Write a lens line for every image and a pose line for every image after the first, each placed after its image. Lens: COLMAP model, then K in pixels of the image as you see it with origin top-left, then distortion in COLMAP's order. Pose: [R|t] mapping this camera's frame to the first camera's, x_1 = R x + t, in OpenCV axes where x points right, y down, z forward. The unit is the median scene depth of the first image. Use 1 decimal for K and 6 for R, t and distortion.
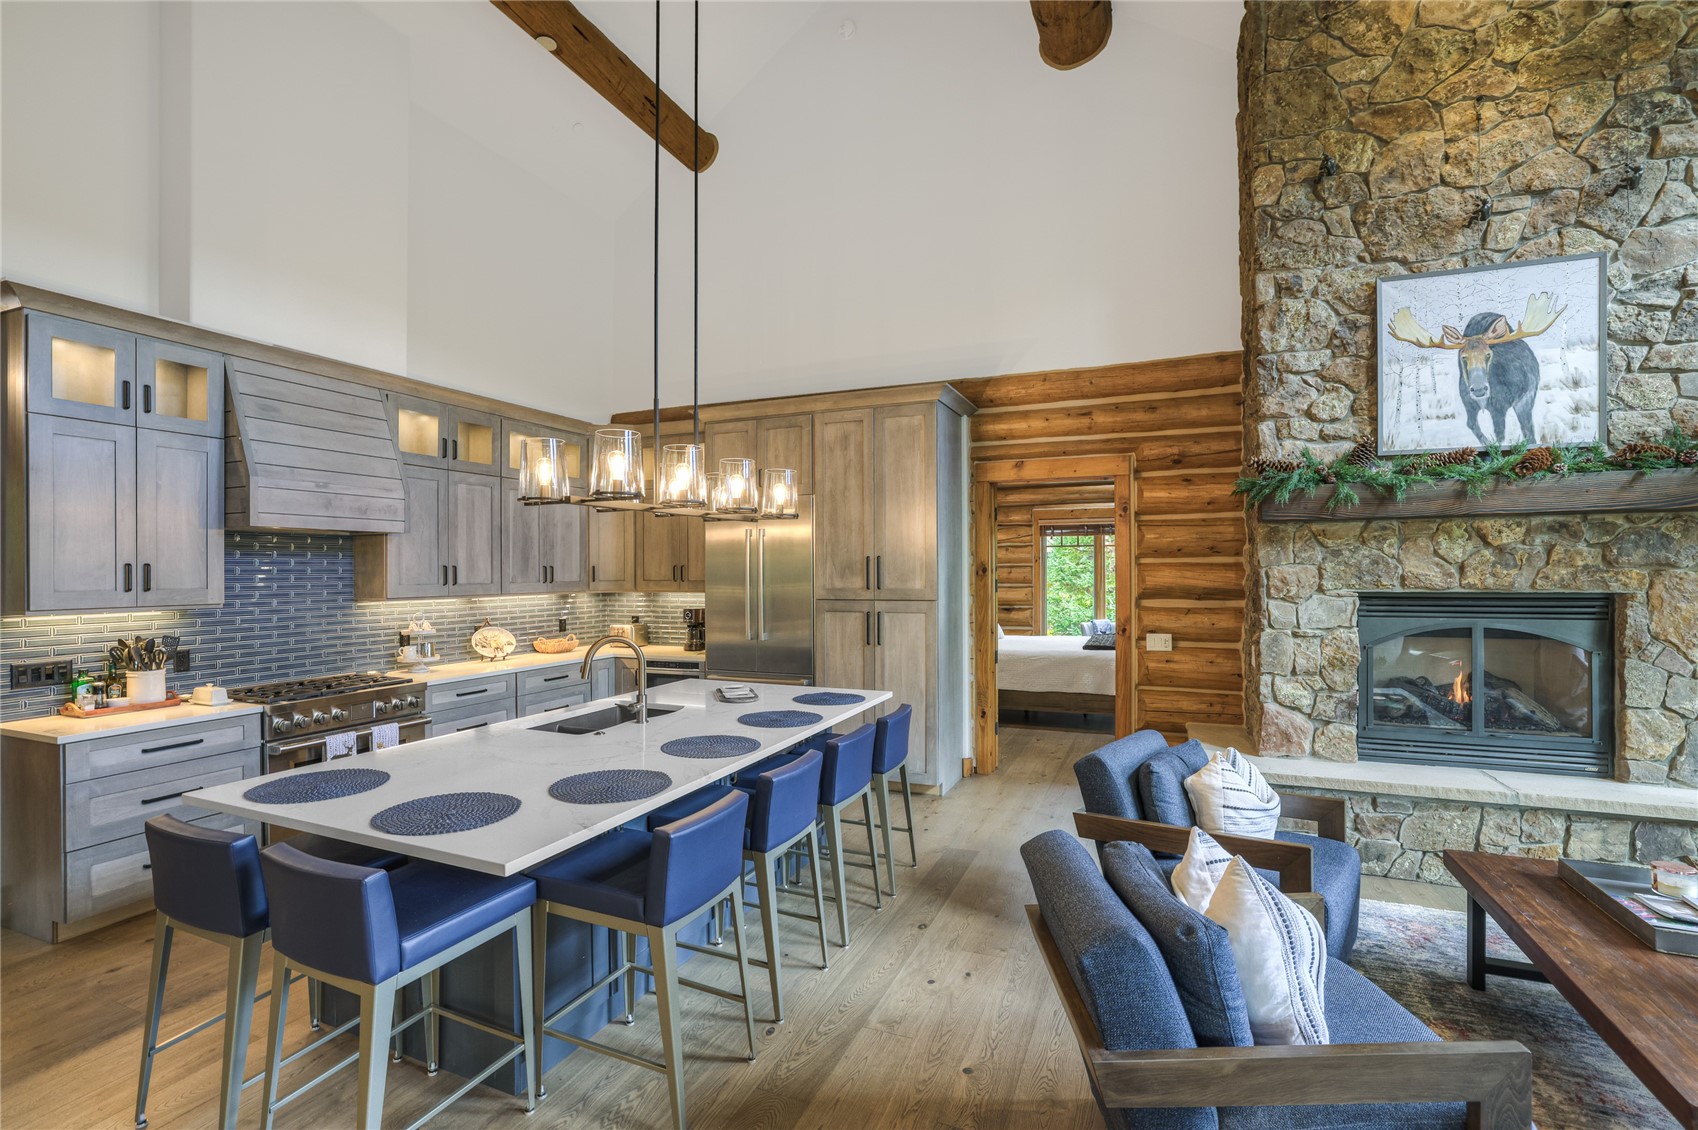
lens RADIAL K [[770.2, 0, 839.5], [0, 770.2, 571.0], [0, 0, 1]] dist [-0.042995, 0.017182]
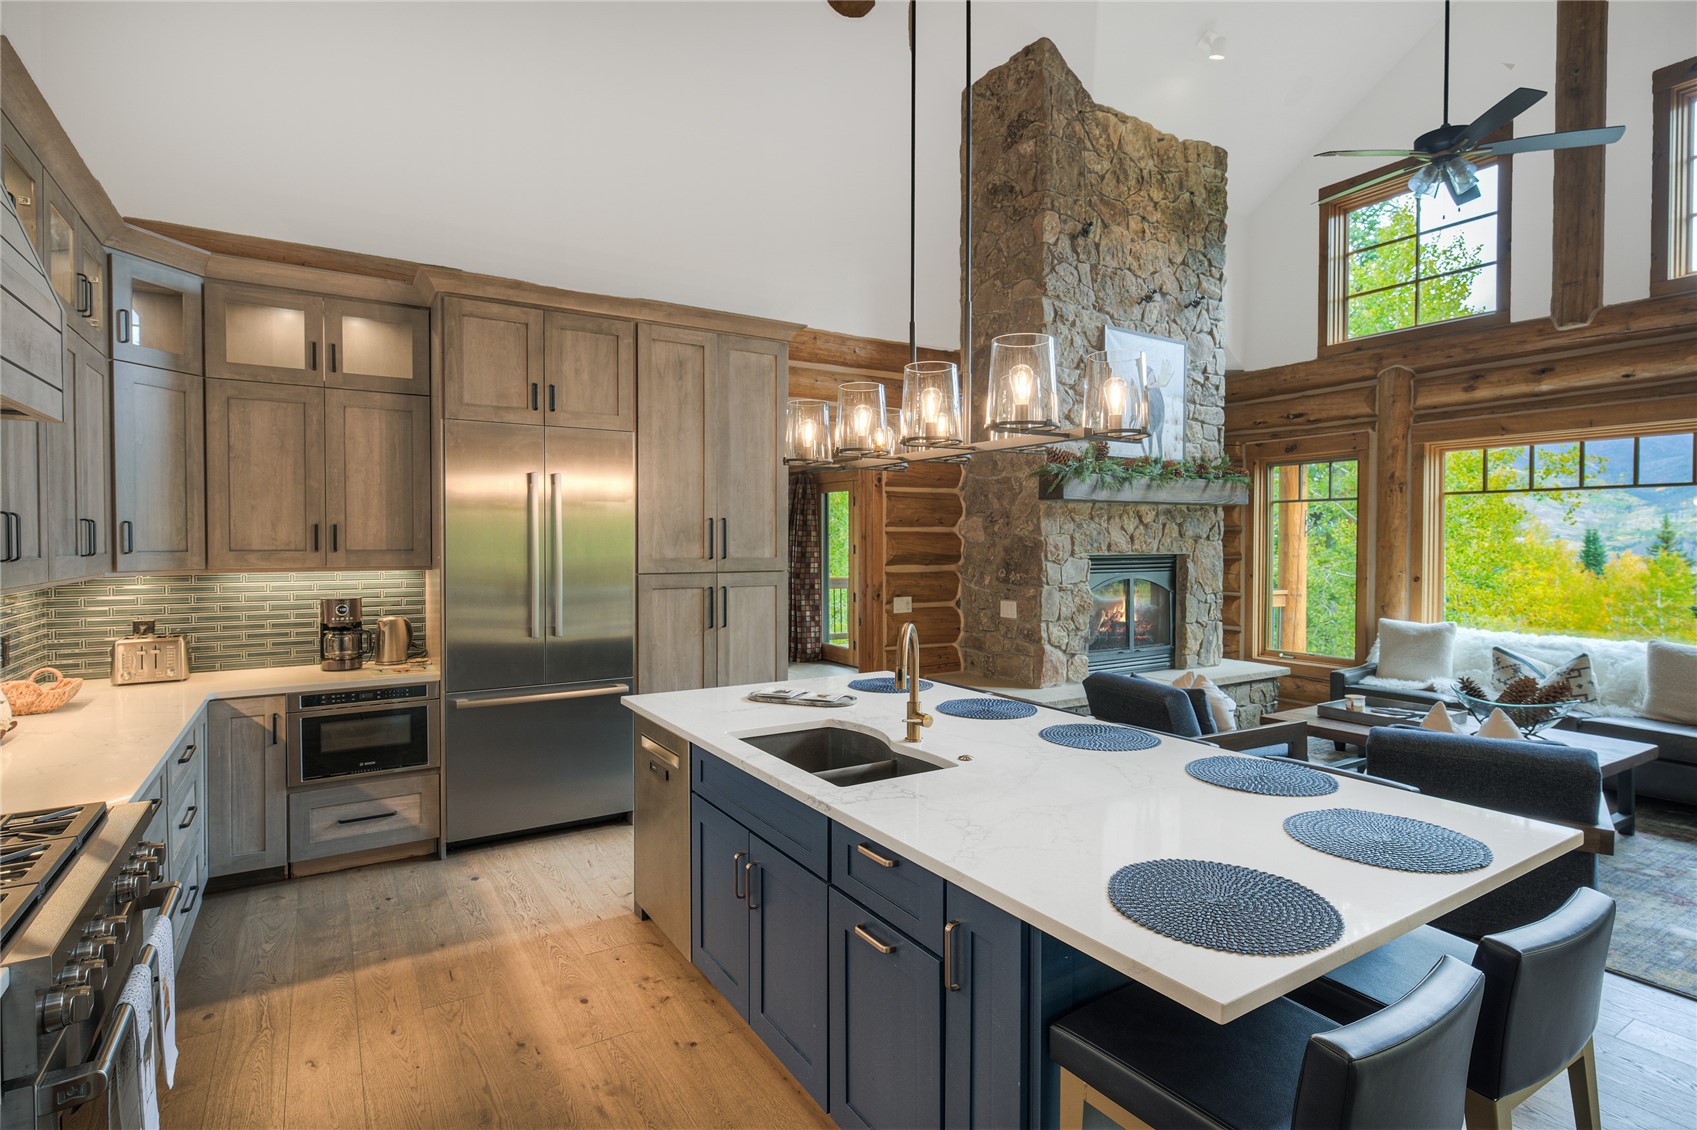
lens RADIAL K [[843.9, 0, 858.7], [0, 843.9, 554.2], [0, 0, 1]] dist [0.006098, -0.002187]
pose [[0.563239, -0.007635, 0.826259, -0.713588], [-0.003851, 0.999922, 0.011865, 0.008884], [-0.826285, -0.009865, 0.563166, 0.447922]]
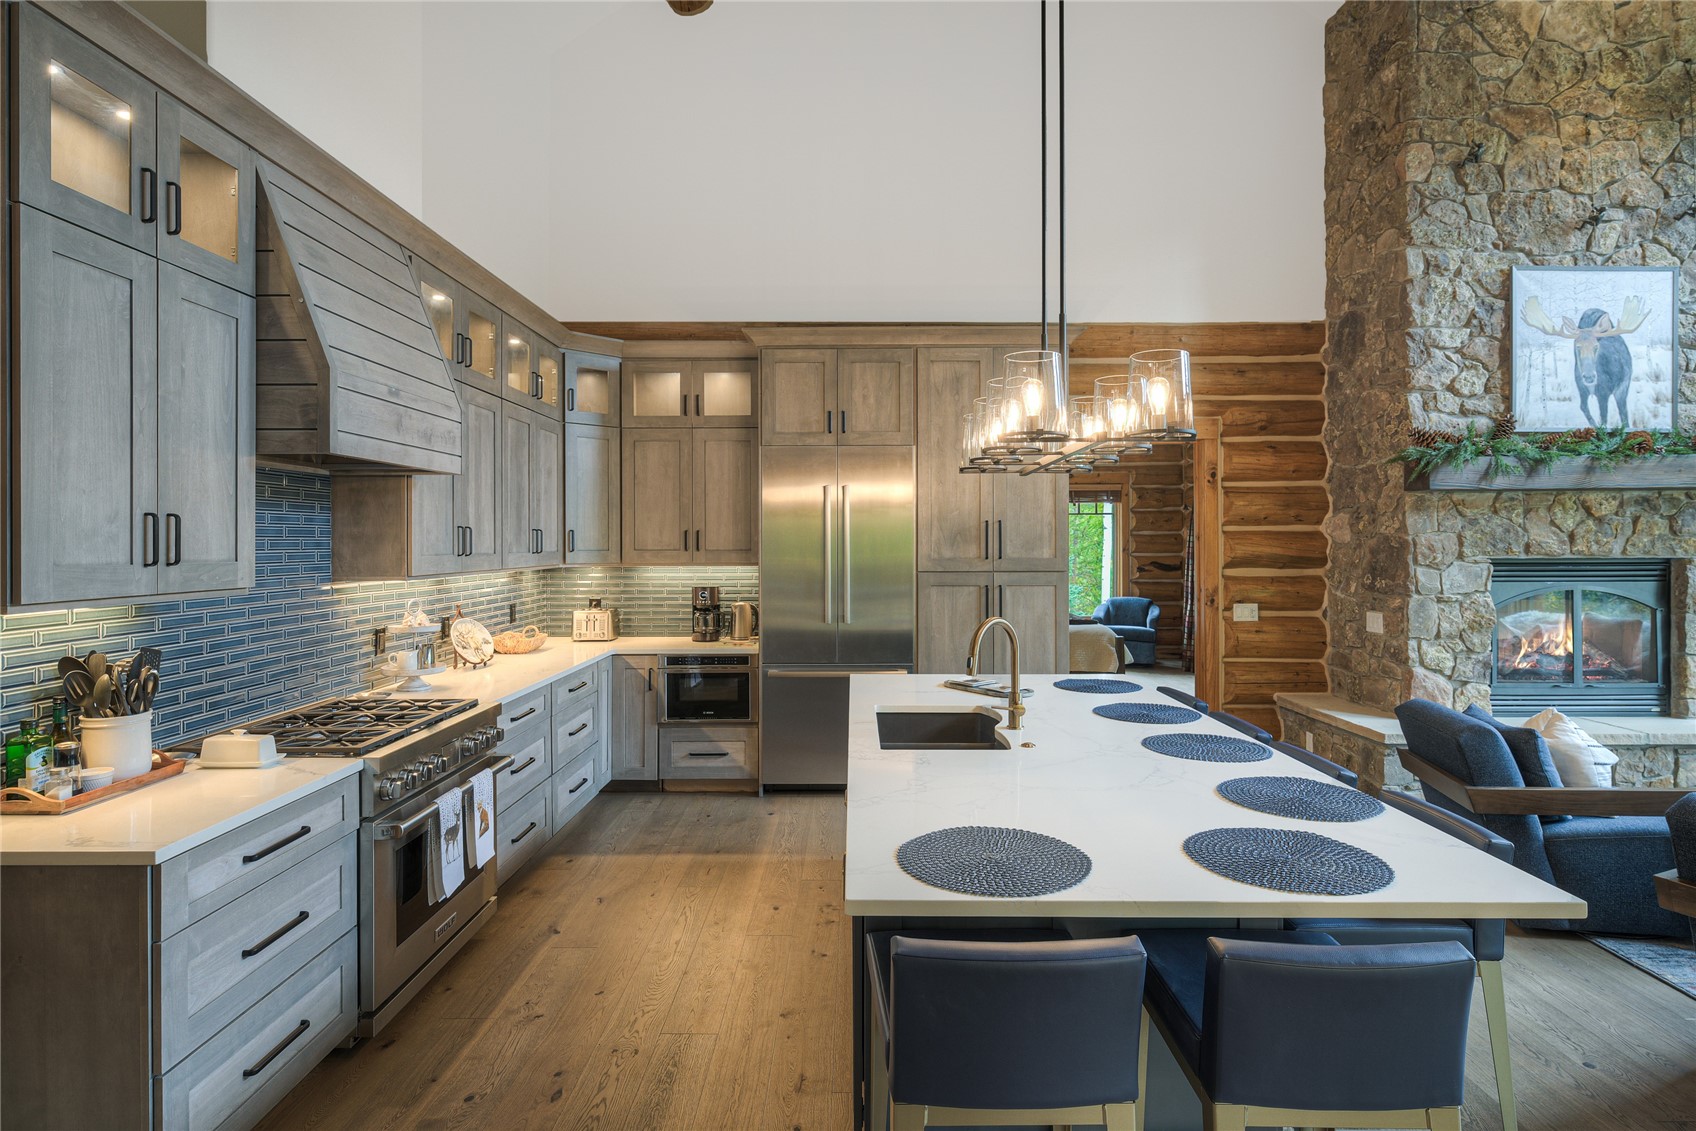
lens RADIAL K [[893.0, 0, 851.7], [0, 893.0, 539.7], [0, 0, 1]] dist [0.000667, 0.001134]
pose [[0.920509, 0.003827, 0.390703, -0.577123], [-0.002264, 0.999987, -0.004462, 0.008117], [-0.390715, 0.003223, 0.920506, 0.175458]]
